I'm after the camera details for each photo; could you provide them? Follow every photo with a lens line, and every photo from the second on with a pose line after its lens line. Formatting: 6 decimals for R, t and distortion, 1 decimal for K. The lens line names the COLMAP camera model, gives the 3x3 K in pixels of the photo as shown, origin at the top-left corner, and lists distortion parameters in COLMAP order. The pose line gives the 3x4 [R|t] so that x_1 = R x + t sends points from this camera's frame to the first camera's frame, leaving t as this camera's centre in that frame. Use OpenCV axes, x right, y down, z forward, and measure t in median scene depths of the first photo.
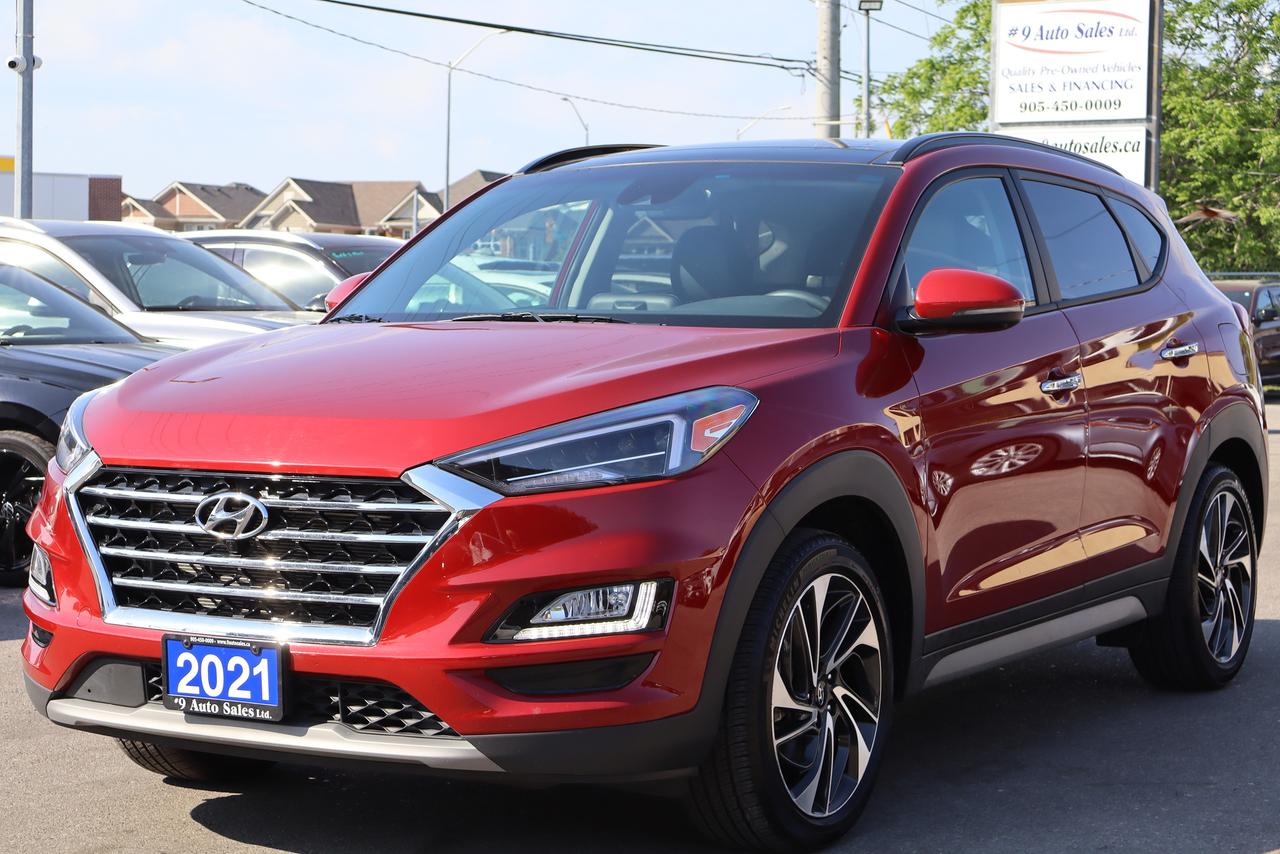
lens RADIAL K [[2708.3, 0, 640.0], [0, 2708.3, 427.0], [0, 0, 1]] dist [-0.065552, 0.032642]
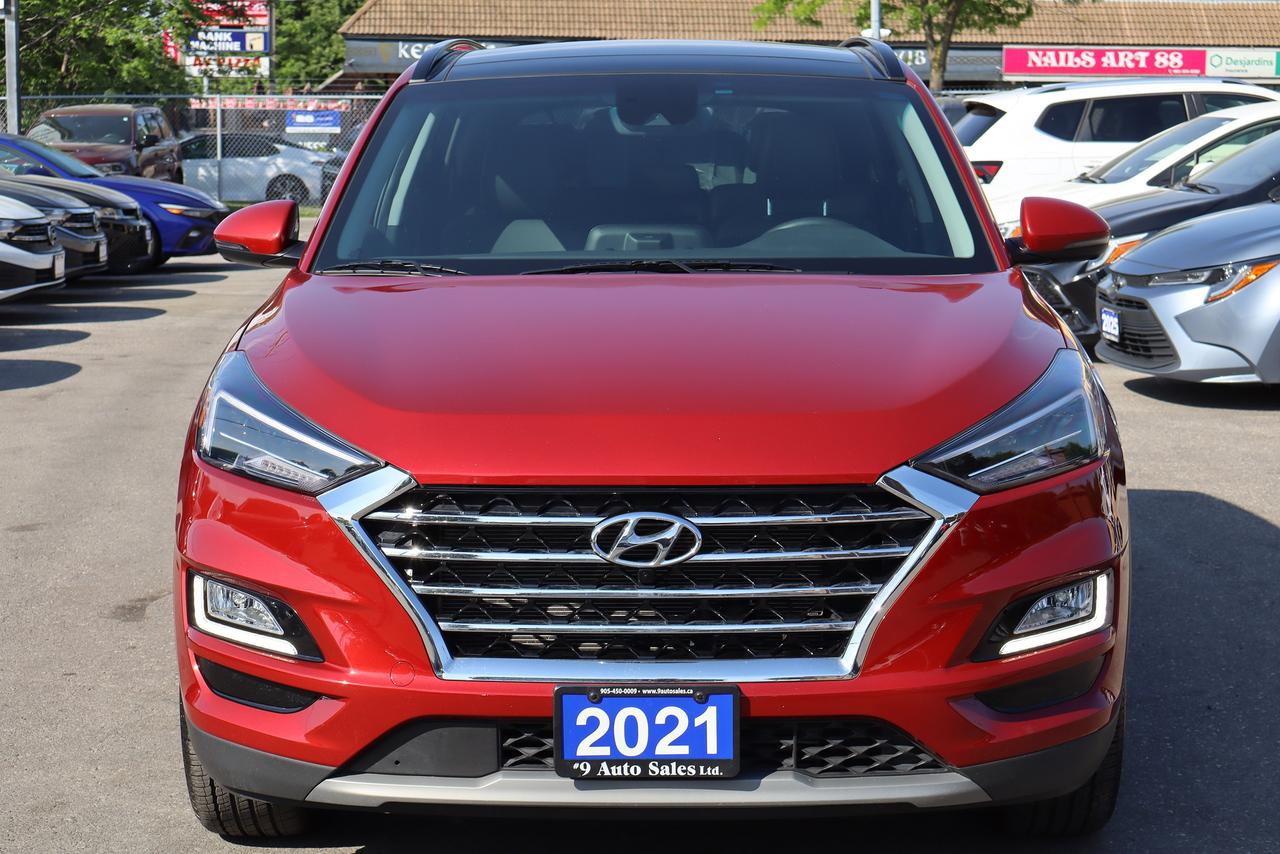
lens RADIAL K [[2708.3, 0, 640.0], [0, 2708.3, 427.0], [0, 0, 1]] dist [-0.065552, 0.032642]
pose [[0.860769, -0.068276, 0.504397, -0.571160], [0.029888, 0.996033, 0.083819, -0.071690], [-0.508118, -0.057073, 0.859394, 0.286103]]
